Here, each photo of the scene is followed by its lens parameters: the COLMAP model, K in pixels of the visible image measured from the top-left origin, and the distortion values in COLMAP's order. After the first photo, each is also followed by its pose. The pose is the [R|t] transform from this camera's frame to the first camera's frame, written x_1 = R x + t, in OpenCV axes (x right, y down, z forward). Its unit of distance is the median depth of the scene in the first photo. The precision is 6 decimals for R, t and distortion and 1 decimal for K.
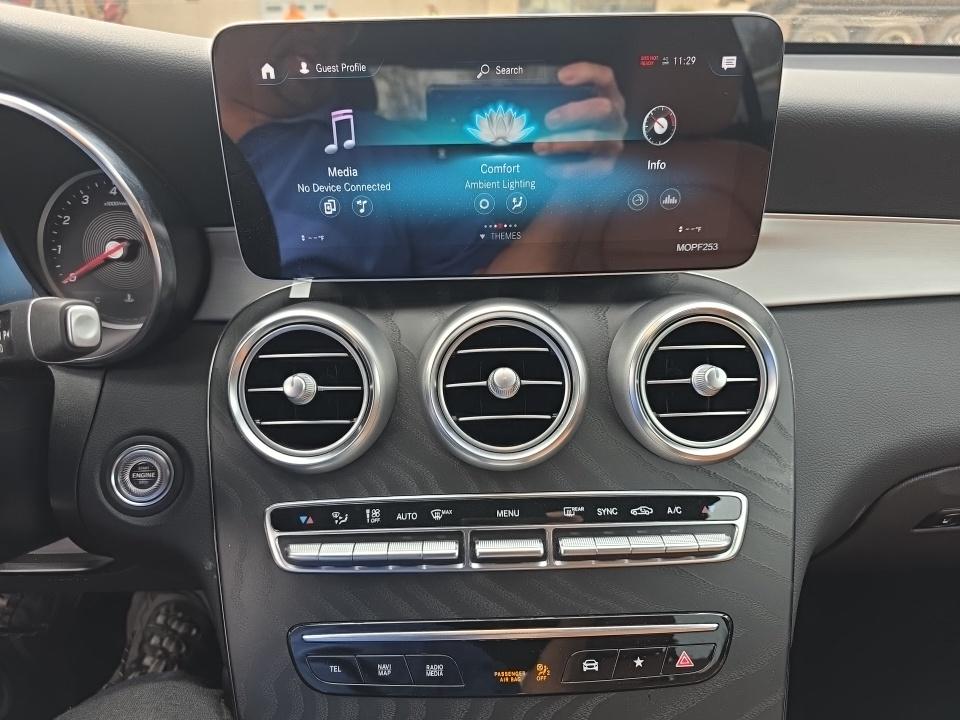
lens RADIAL K [[634.3, 0, 483.8], [0, 634.3, 367.0], [0, 0, 1]] dist [-0.005189, -0.004703]
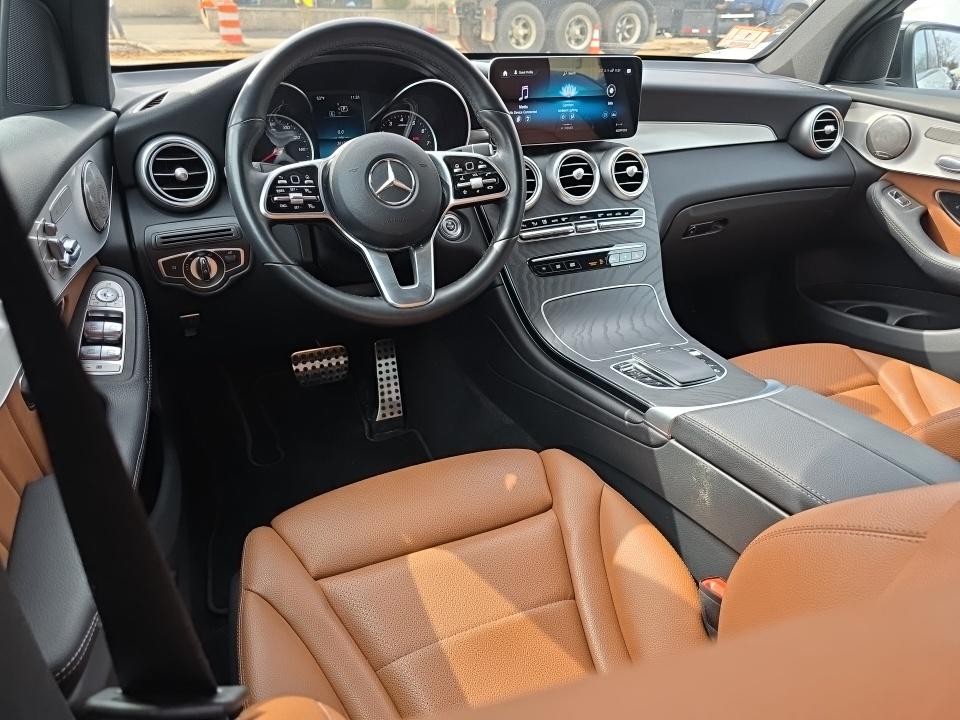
lens RADIAL K [[634.3, 0, 483.8], [0, 634.3, 367.0], [0, 0, 1]] dist [-0.005189, -0.004703]
pose [[0.923253, -0.157476, 0.350436, -1.634138], [0.127142, 0.985976, 0.108103, 0.558918], [-0.362545, -0.055251, 0.930327, -1.792697]]
